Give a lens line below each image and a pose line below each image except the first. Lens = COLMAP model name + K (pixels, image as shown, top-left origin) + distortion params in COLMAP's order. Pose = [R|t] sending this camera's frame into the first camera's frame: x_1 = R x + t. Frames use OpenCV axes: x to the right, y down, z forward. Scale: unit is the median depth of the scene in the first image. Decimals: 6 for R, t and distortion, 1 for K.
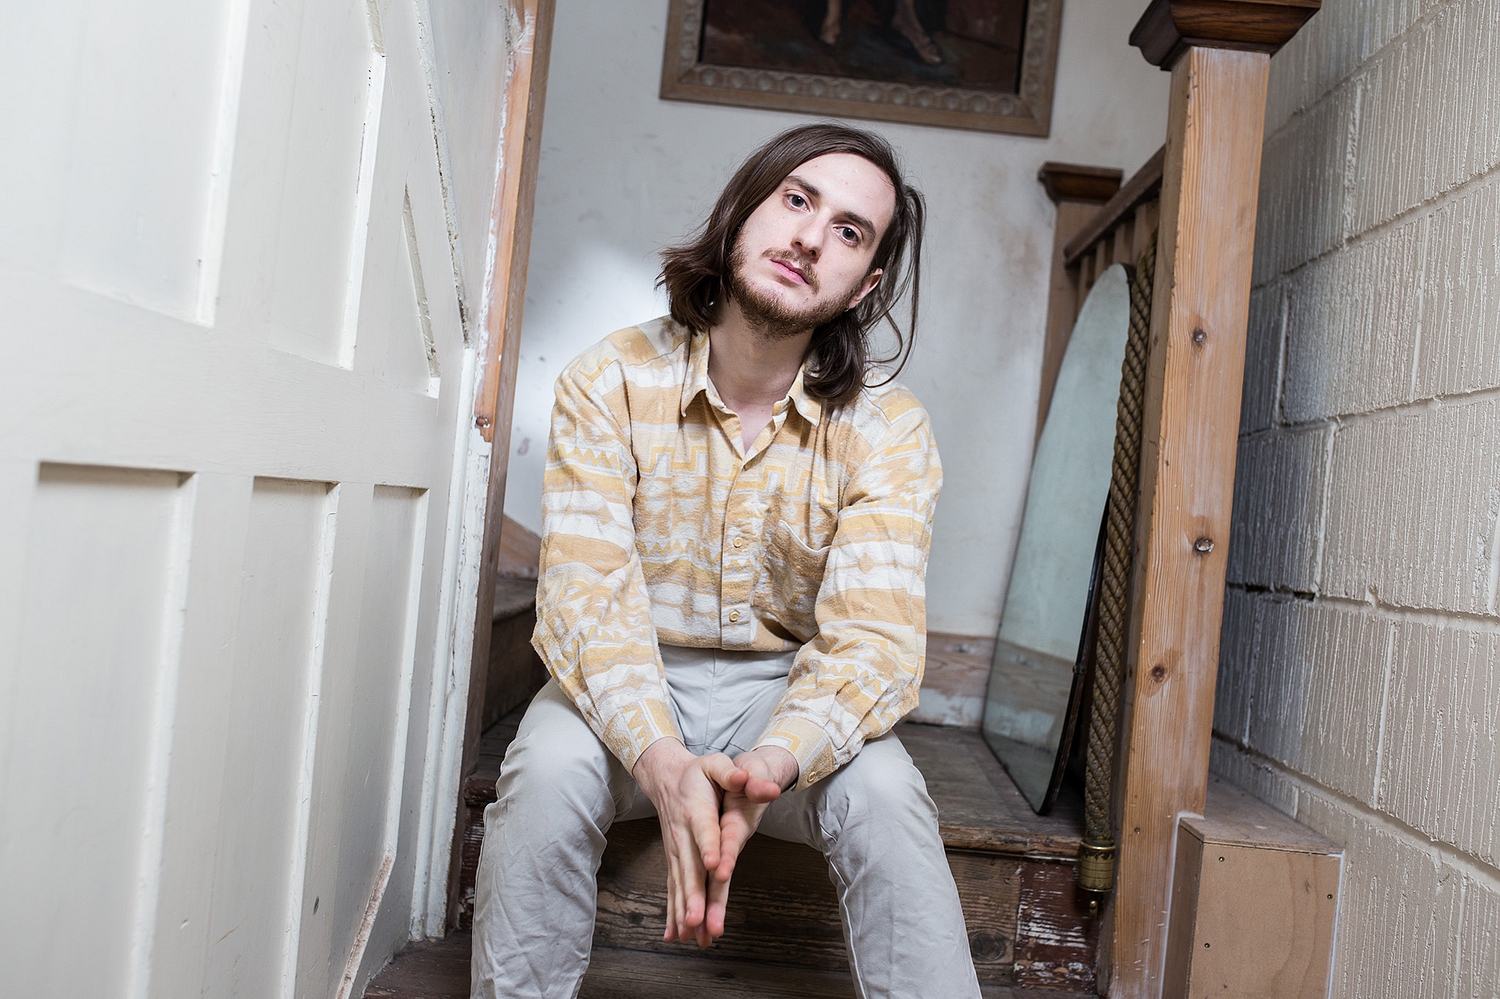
lens RADIAL K [[1451.0, 0, 750.0], [0, 1451.0, 499.5], [0, 0, 1]] dist [-0.046626, 0.069667]
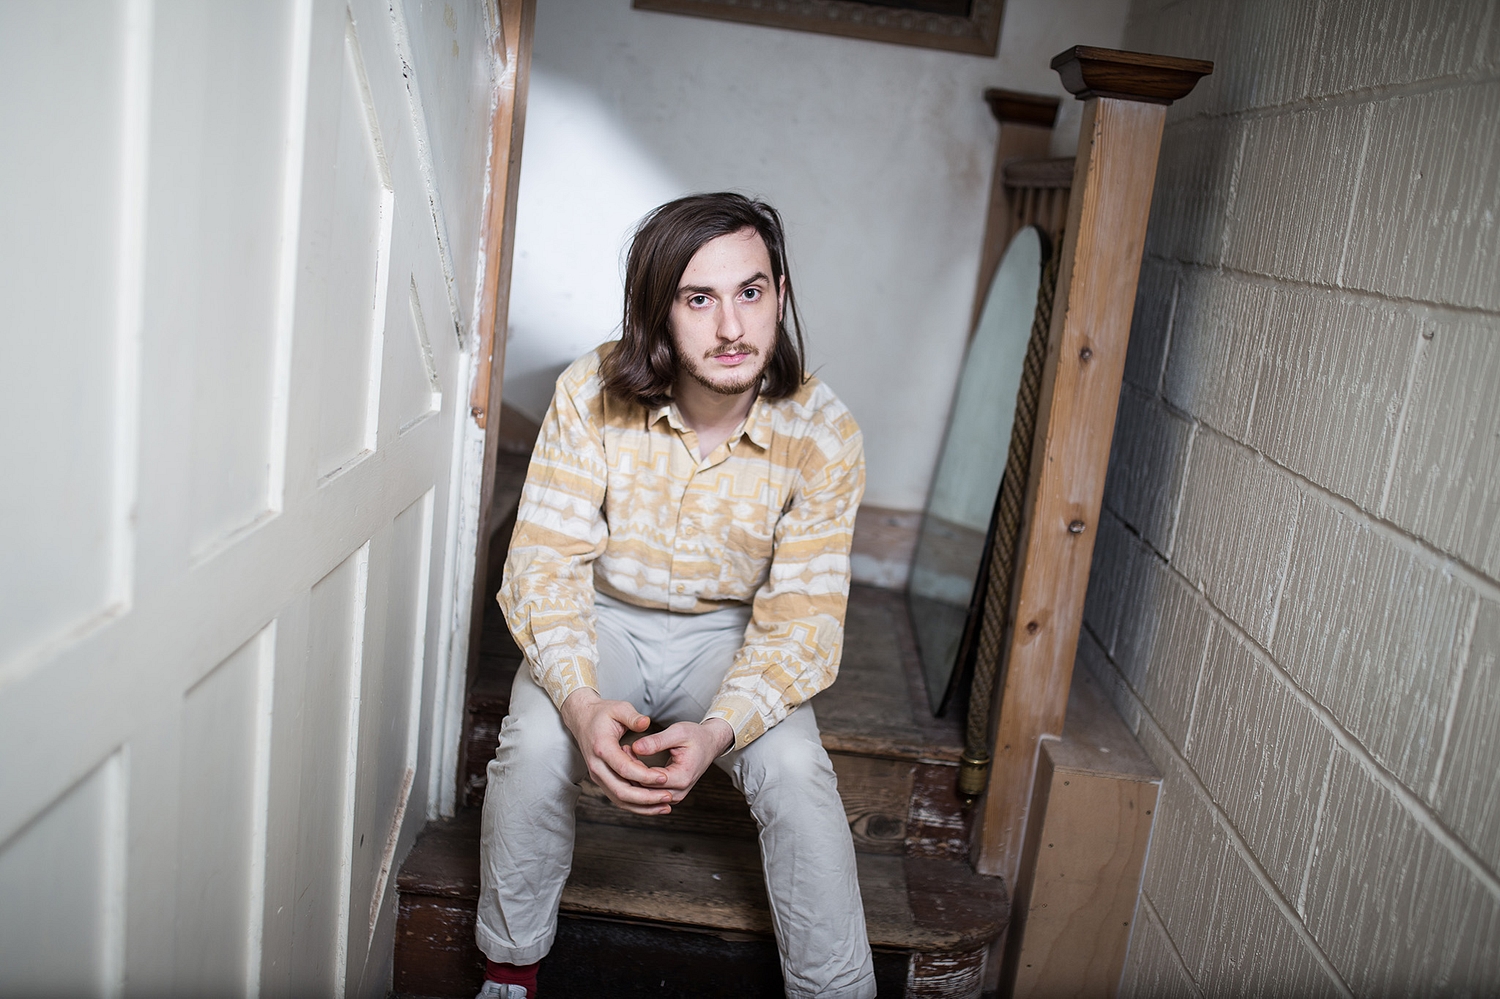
lens RADIAL K [[1451.0, 0, 750.0], [0, 1451.0, 499.5], [0, 0, 1]] dist [-0.046626, 0.069667]
pose [[0.999709, 0.018454, 0.015507, 0.021378], [-0.021466, 0.974246, 0.224466, -0.255150], [-0.010965, -0.224733, 0.974359, -0.170898]]
